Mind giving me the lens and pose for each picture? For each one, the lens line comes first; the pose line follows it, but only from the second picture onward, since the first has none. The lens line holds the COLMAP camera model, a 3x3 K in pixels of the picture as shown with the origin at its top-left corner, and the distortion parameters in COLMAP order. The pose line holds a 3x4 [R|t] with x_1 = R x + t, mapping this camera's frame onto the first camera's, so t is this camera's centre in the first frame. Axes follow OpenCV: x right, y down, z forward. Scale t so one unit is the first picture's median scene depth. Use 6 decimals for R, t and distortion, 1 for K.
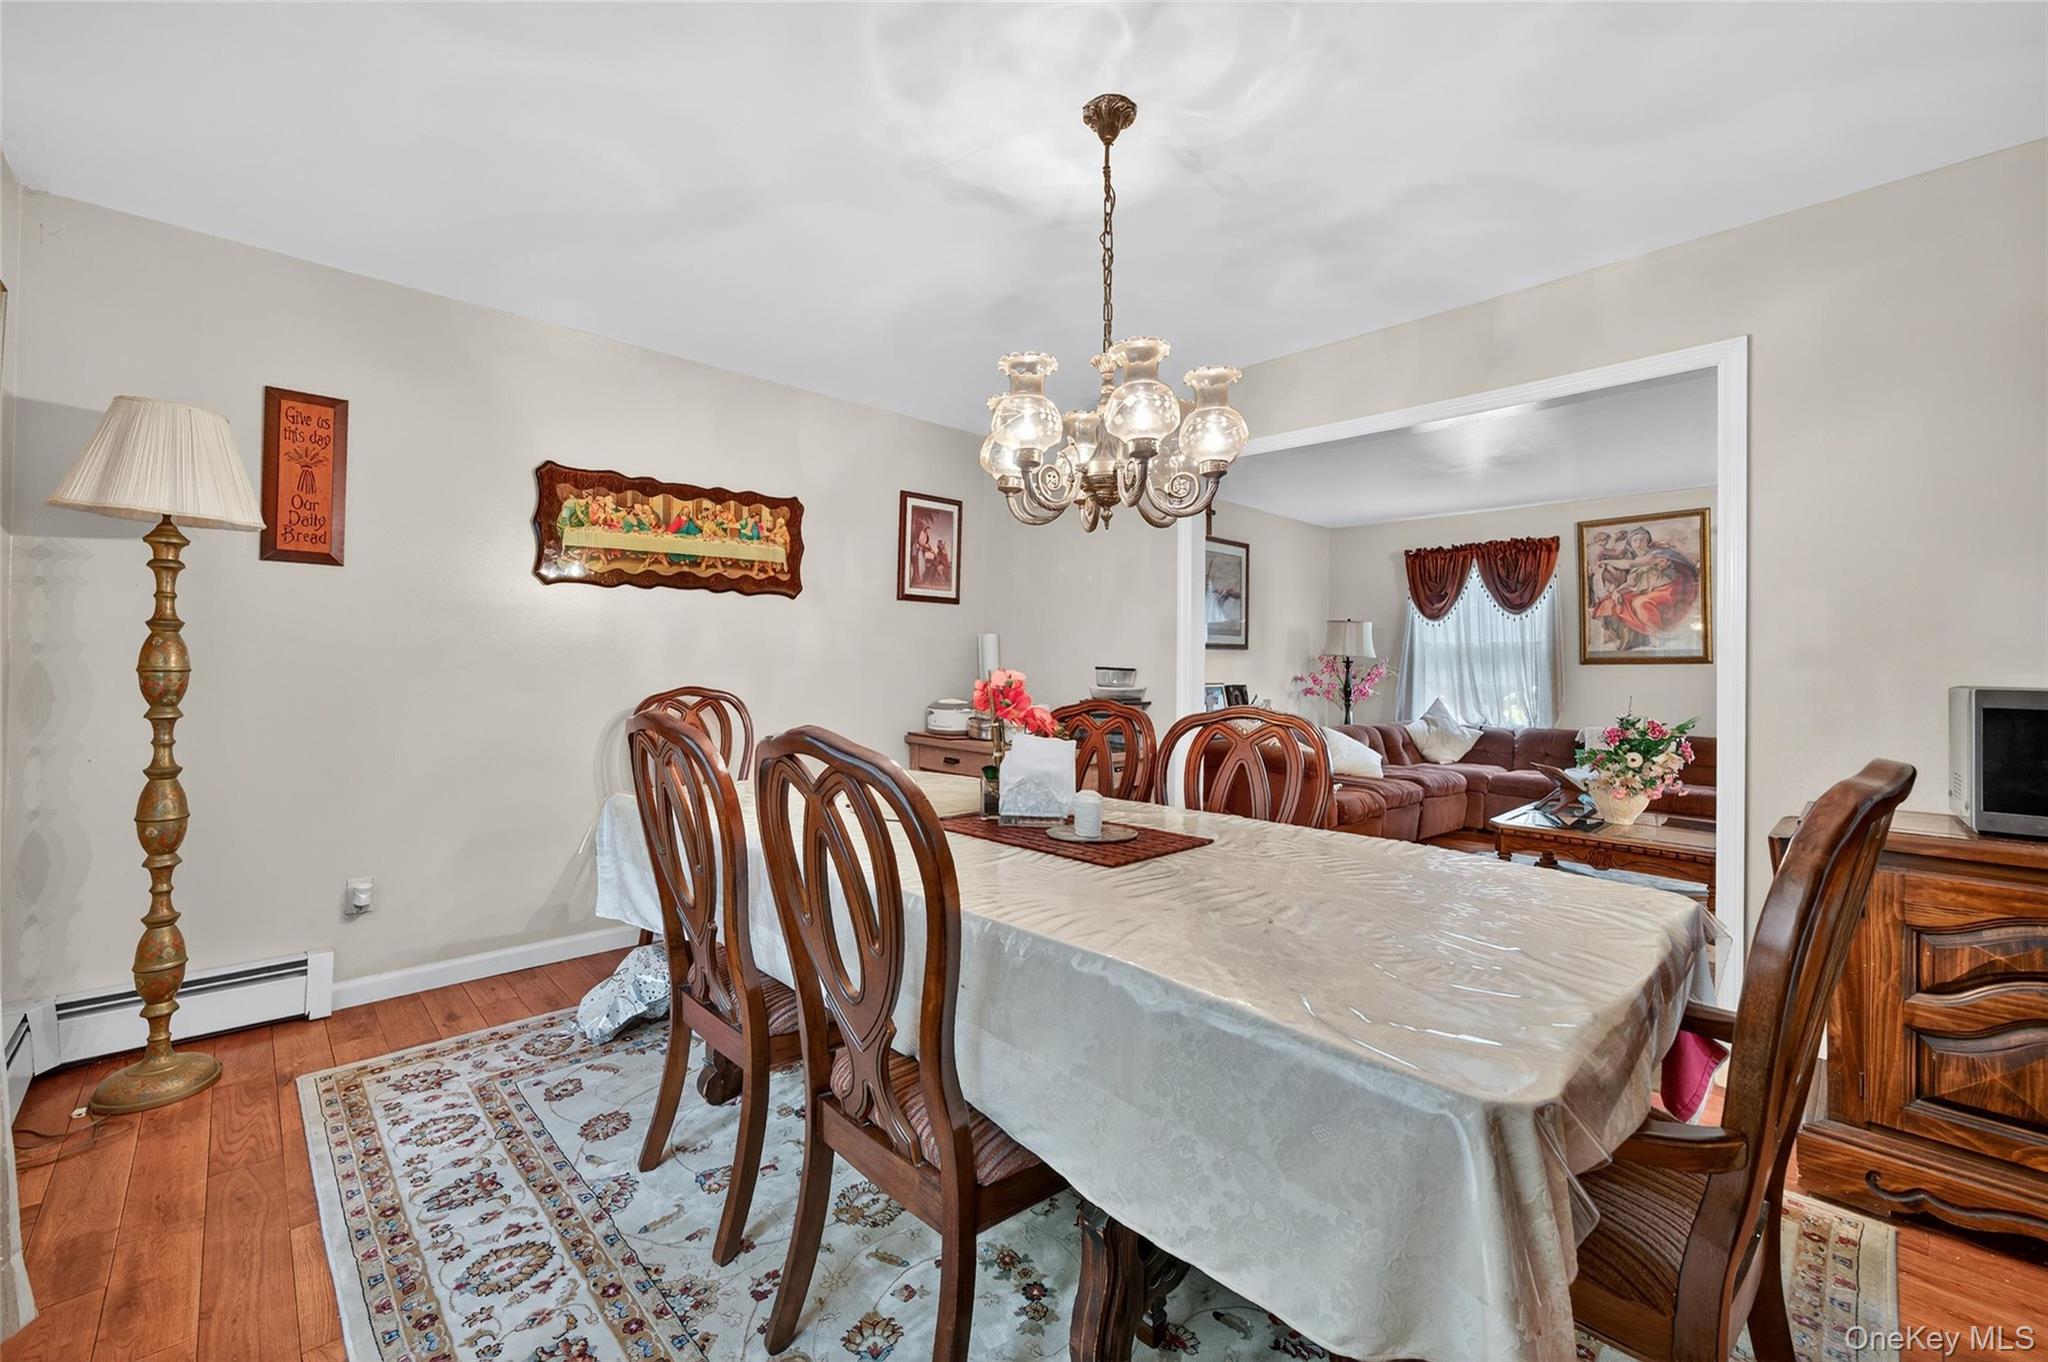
lens RADIAL K [[810.1, 0, 980.4], [0, 810.1, 652.8], [0, 0, 1]] dist [-0.020753, 0.000498]
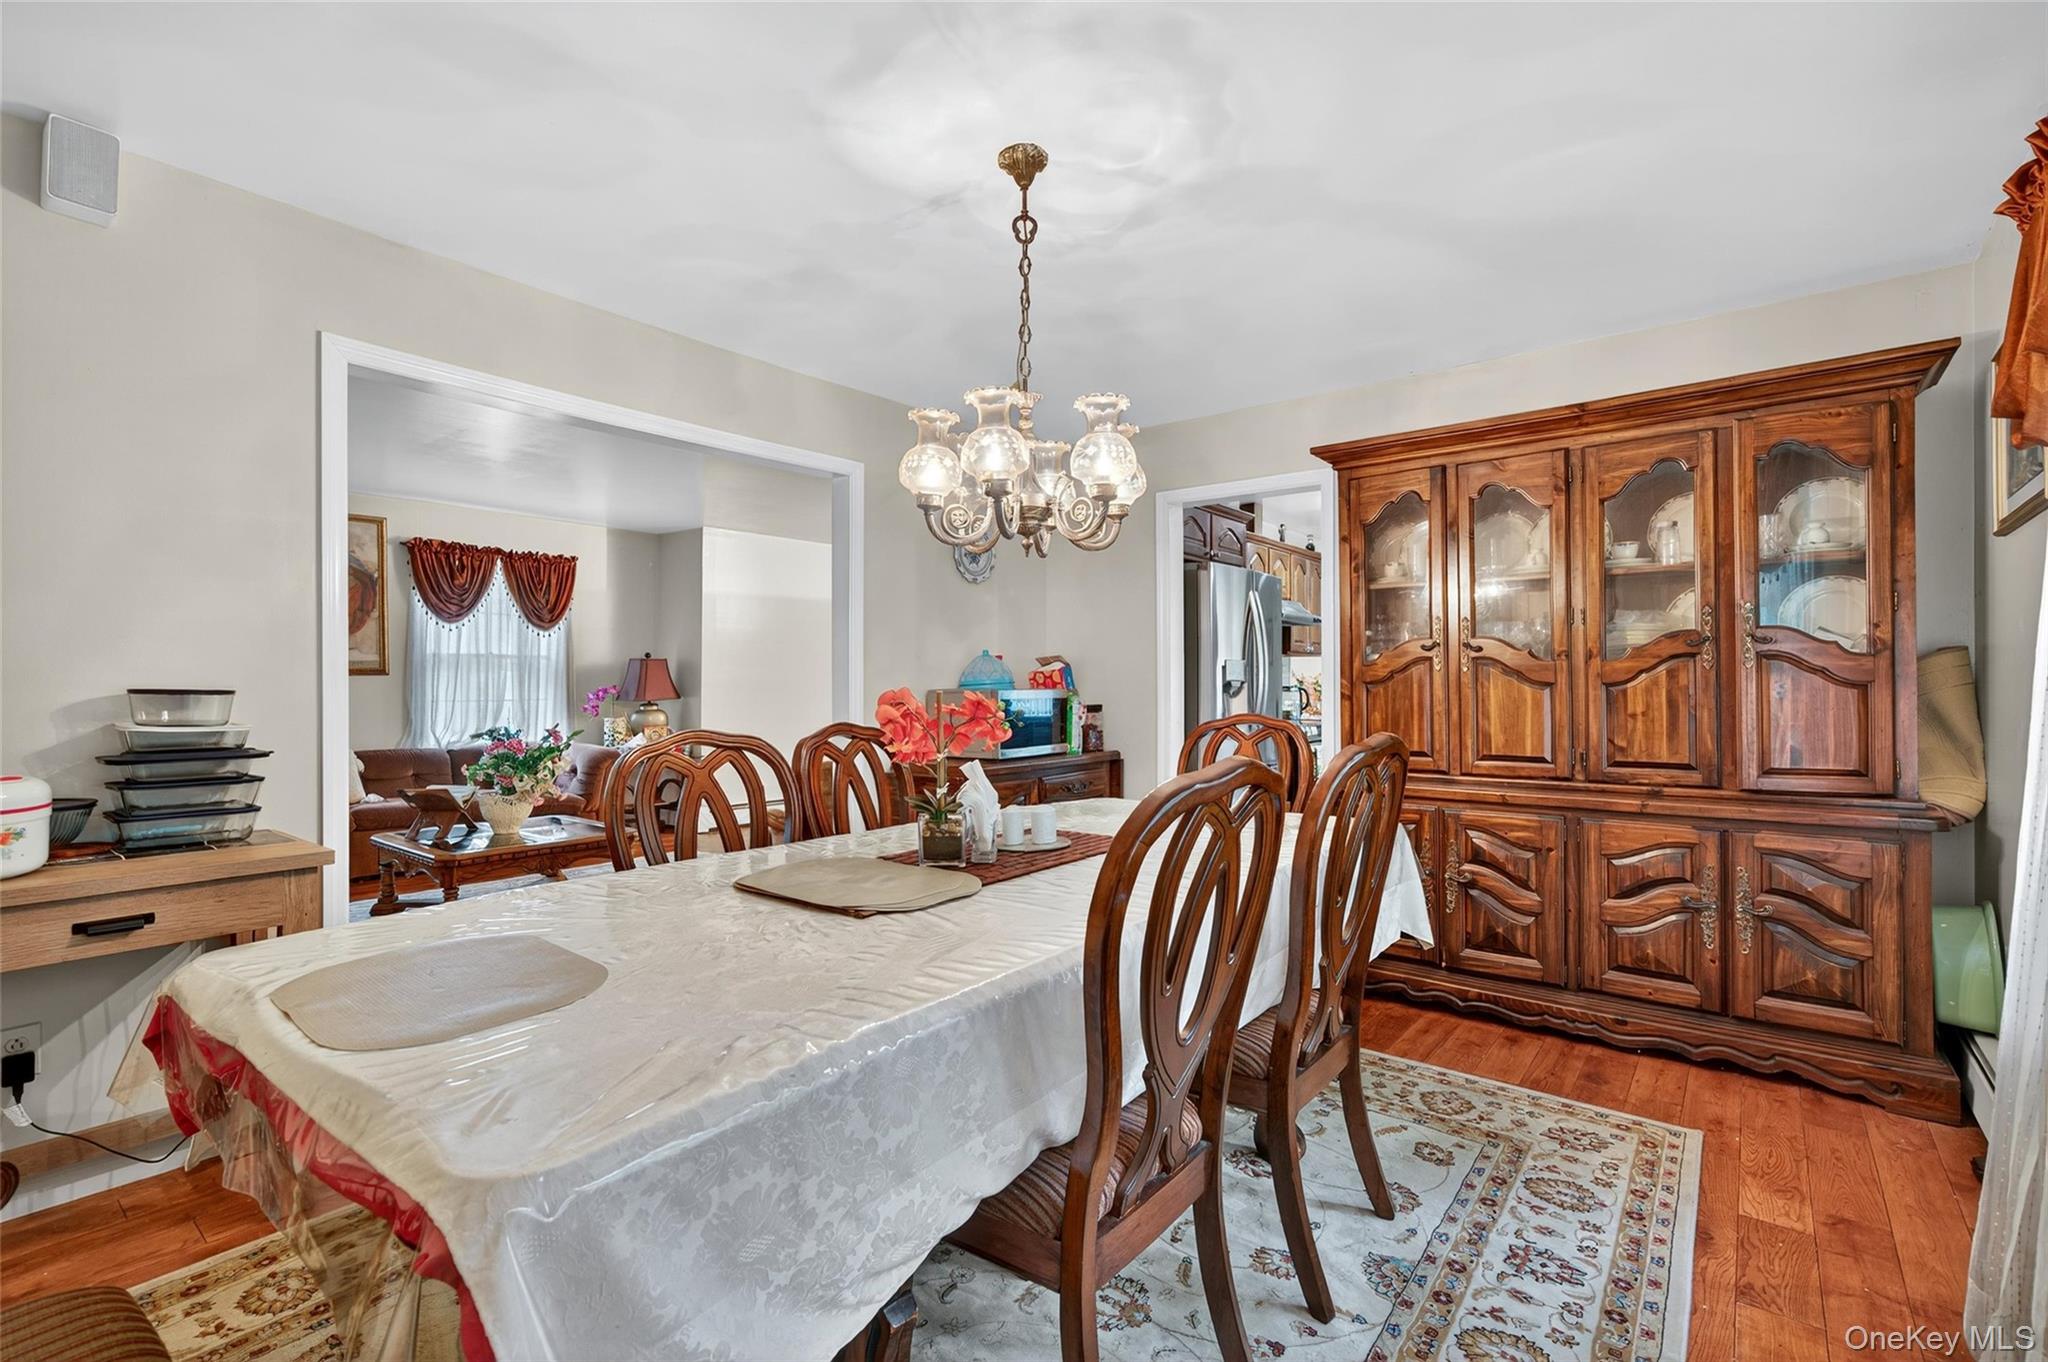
lens RADIAL K [[928.1, 0, 1045.9], [0, 928.1, 685.0], [0, 0, 1]] dist [-0.015985, 0.004774]
pose [[-0.162711, -0.013873, 0.986576, -0.499553], [-0.012597, 0.999849, 0.011982, 0.002293], [-0.986593, -0.010478, -0.162861, 0.548720]]
